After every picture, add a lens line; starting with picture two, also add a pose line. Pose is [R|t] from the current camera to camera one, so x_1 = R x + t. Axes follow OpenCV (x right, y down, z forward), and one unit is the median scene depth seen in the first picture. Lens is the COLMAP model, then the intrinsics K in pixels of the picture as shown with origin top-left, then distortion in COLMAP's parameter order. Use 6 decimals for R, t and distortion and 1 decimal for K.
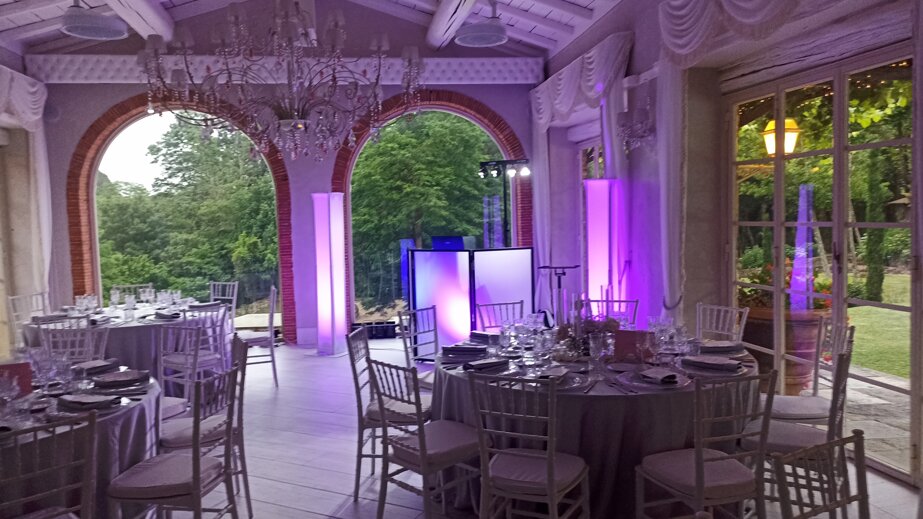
lens RADIAL K [[677.6, 0, 462.6], [0, 677.6, 257.8], [0, 0, 1]] dist [0.002960, 0.000536]
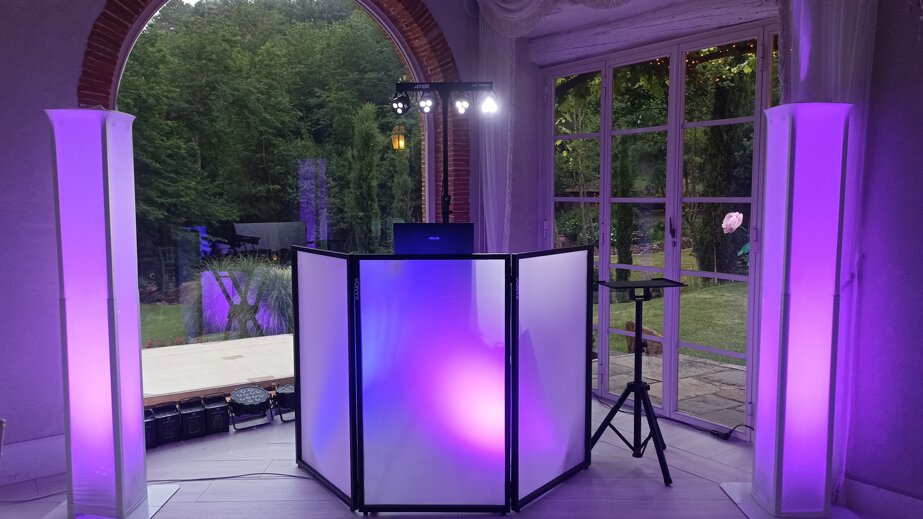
lens RADIAL K [[677.6, 0, 460.9], [0, 677.6, 260.7], [0, 0, 1]] dist [0.002960, 0.000536]
pose [[0.885900, -0.024078, 0.463251, -0.180152], [0.010837, 0.999454, 0.031225, -0.018575], [-0.463749, -0.022642, 0.885677, 0.511619]]
